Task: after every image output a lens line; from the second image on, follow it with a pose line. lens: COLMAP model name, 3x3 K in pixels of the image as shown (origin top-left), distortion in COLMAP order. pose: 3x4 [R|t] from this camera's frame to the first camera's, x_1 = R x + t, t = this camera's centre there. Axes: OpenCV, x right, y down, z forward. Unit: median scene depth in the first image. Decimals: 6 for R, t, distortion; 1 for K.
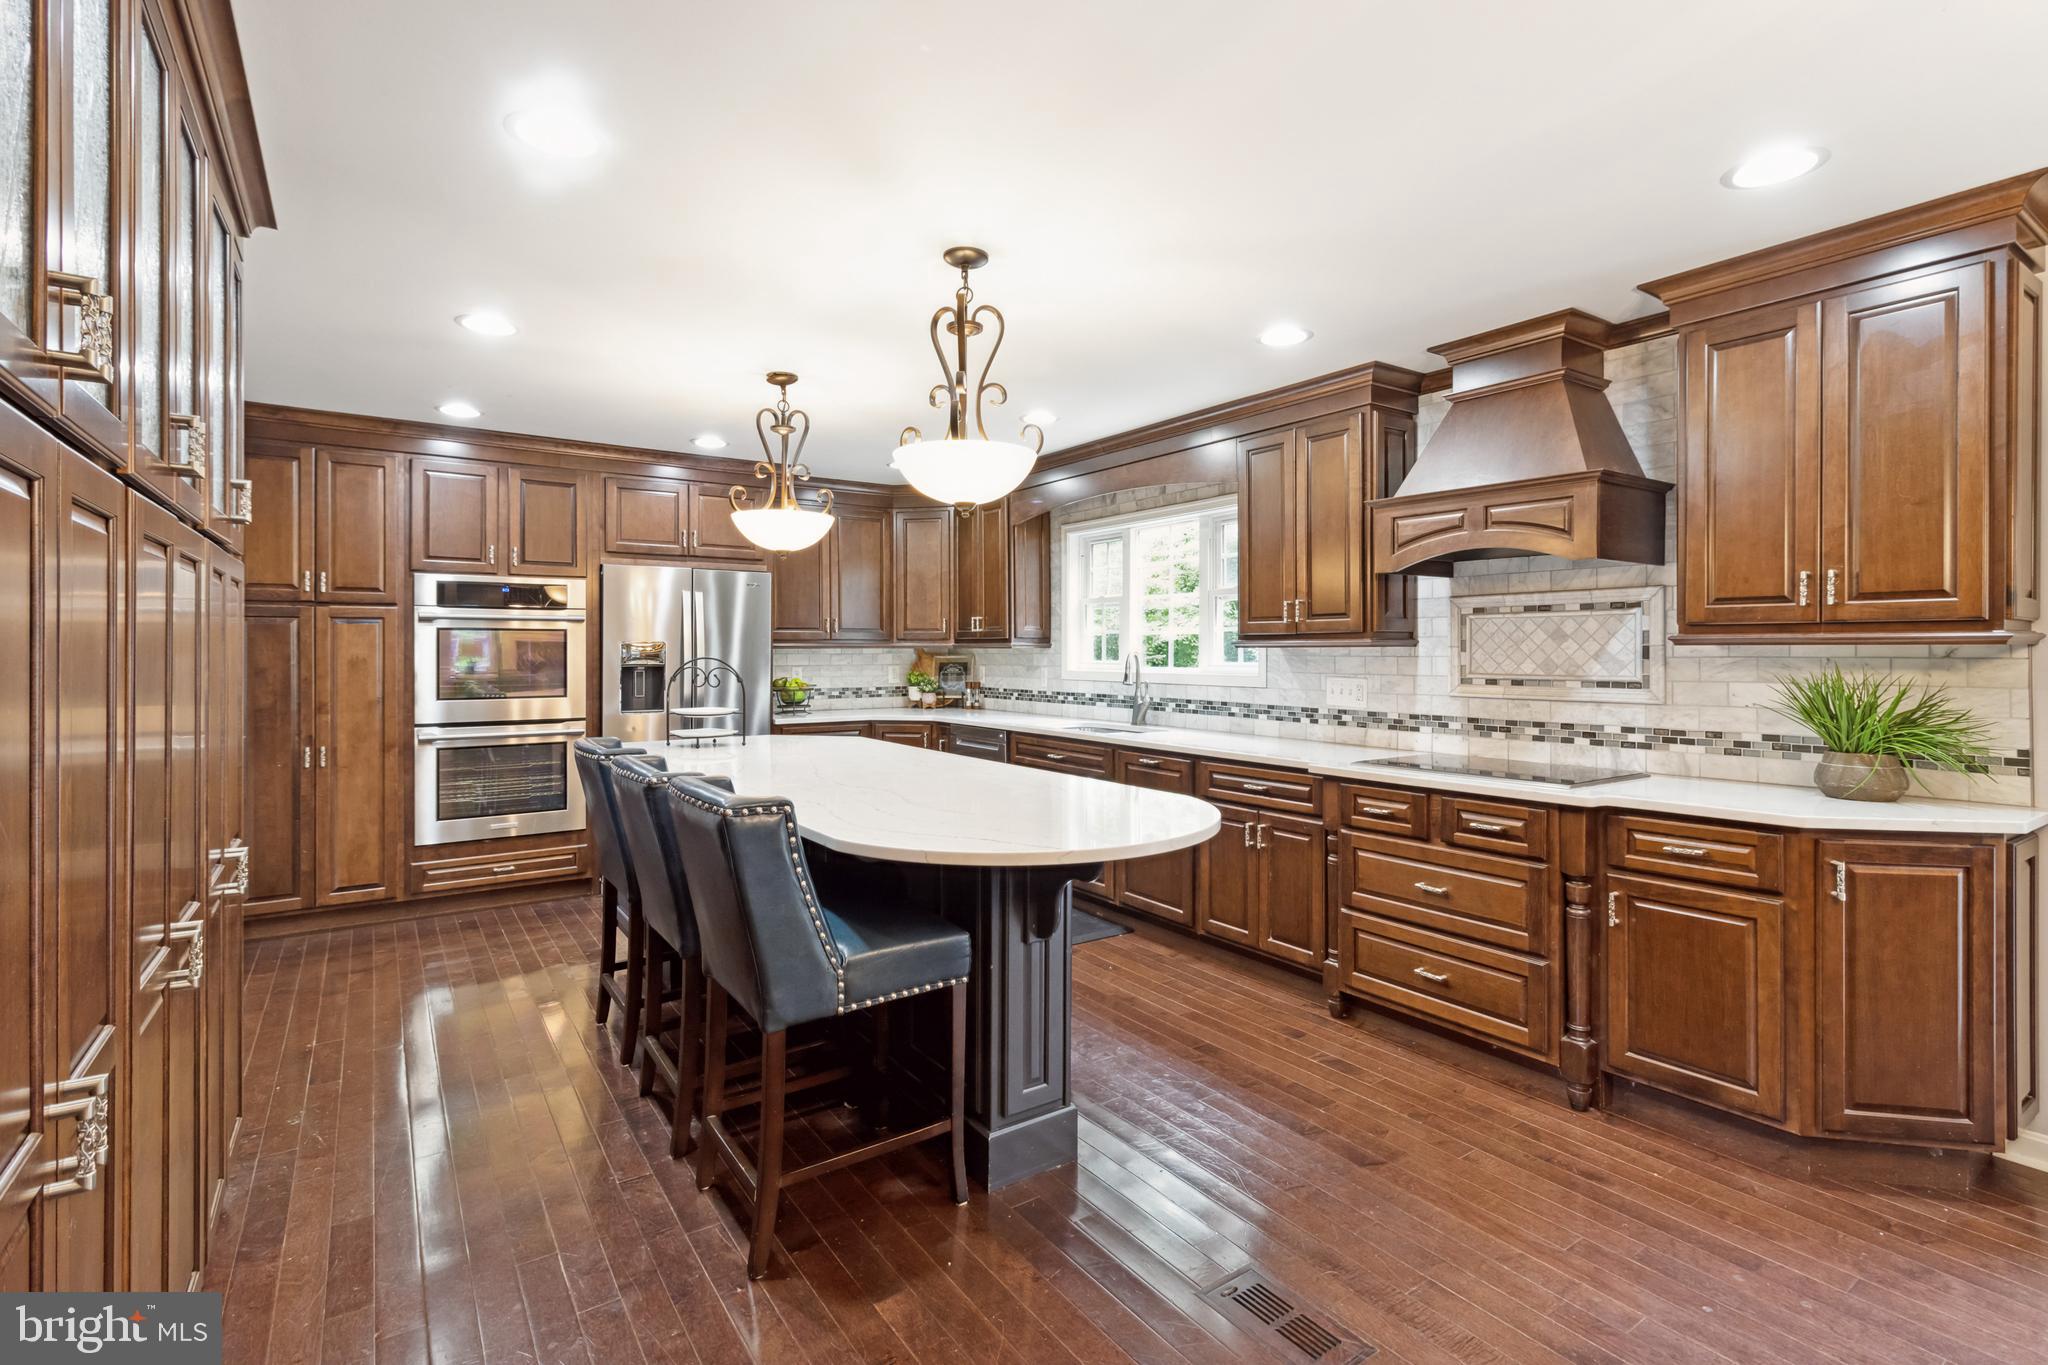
lens RADIAL K [[951.1, 0, 1027.2], [0, 951.1, 651.3], [0, 0, 1]] dist [0.001417, 0.000521]
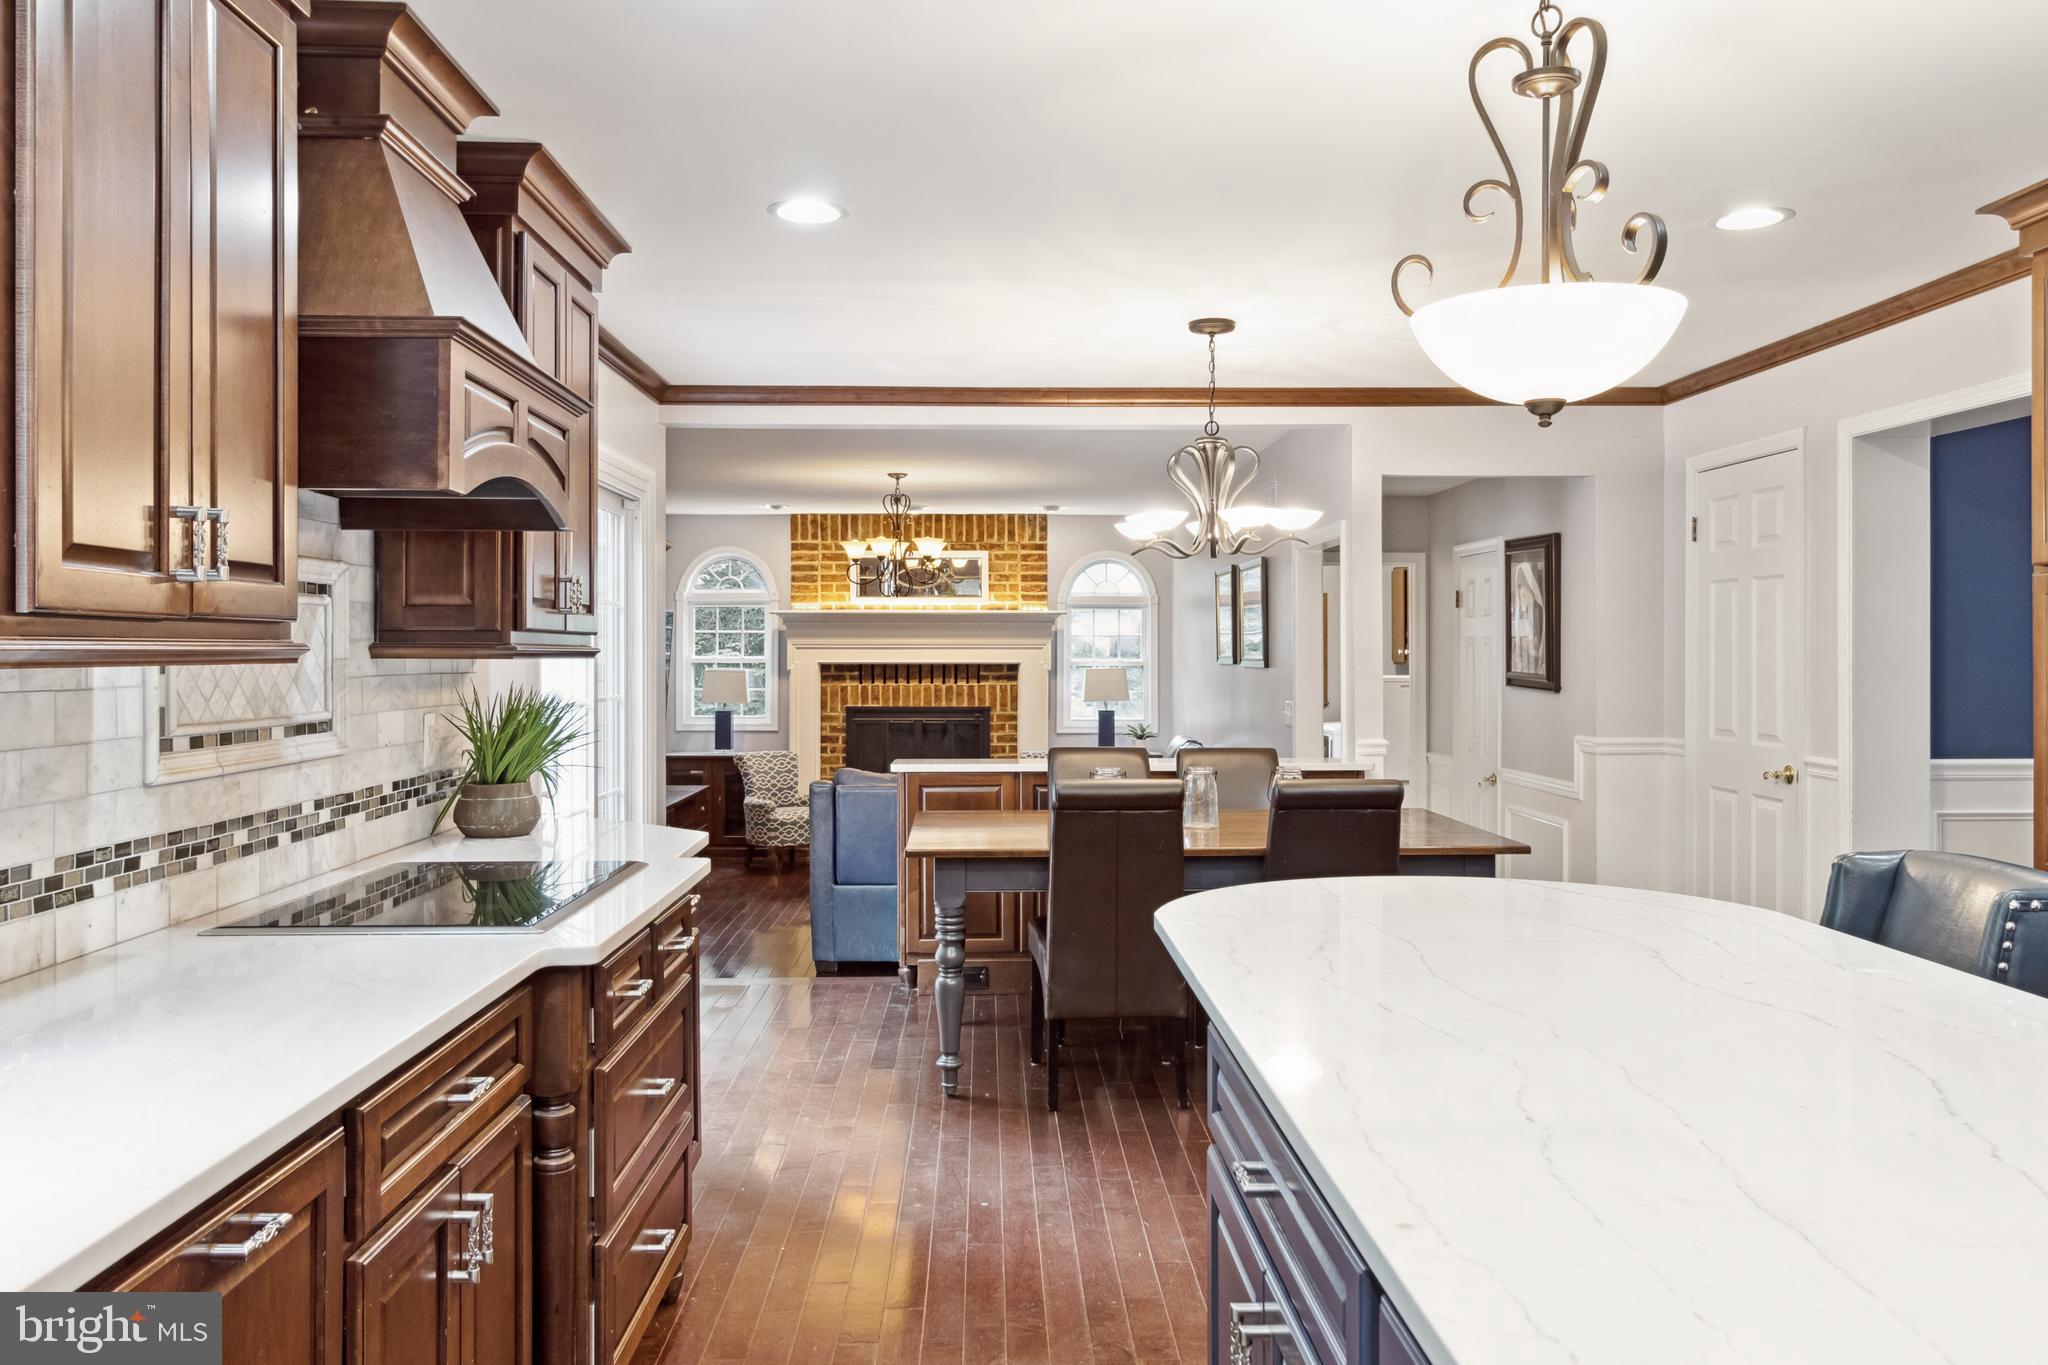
lens RADIAL K [[1554.8, 0, 1029.1], [0, 1554.8, 658.1], [0, 0, 1]] dist [-0.000071, 0.002078]
pose [[-0.839280, -0.001098, 0.543699, -0.222393], [0.000642, 0.999995, 0.003011, -0.008308], [-0.543700, 0.002876, -0.839275, 1.404602]]
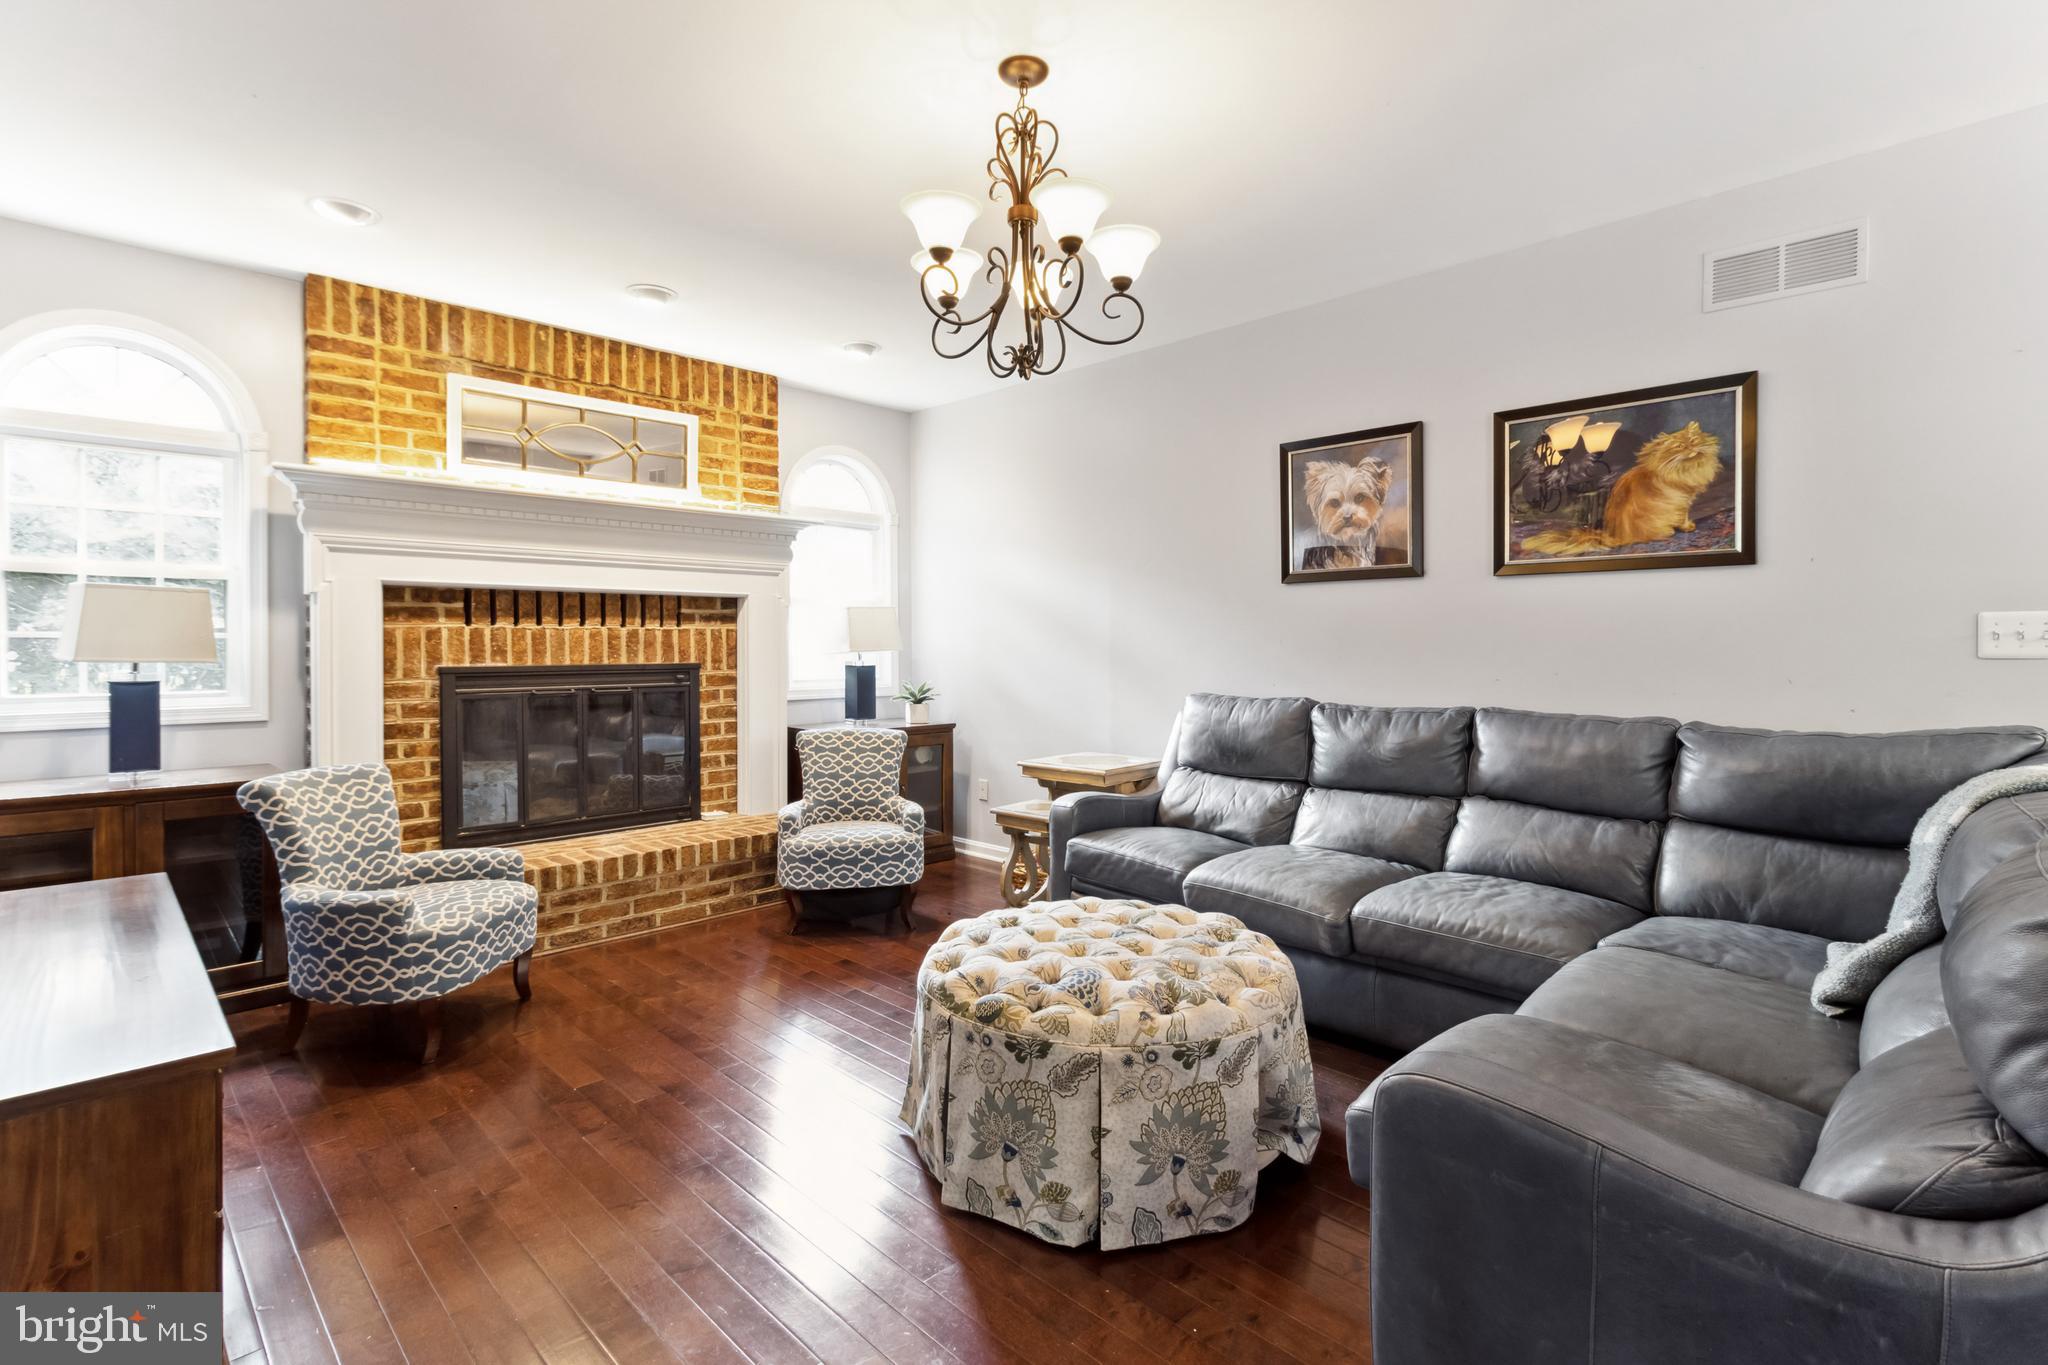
lens RADIAL K [[951.1, 0, 1027.2], [0, 951.1, 651.3], [0, 0, 1]] dist [0.001417, 0.000521]
pose [[-0.982577, 0.003732, -0.185821, 1.504604], [0.001956, 0.999951, 0.009740, 0.080124], [0.185848, 0.009207, -0.982535, -0.028745]]
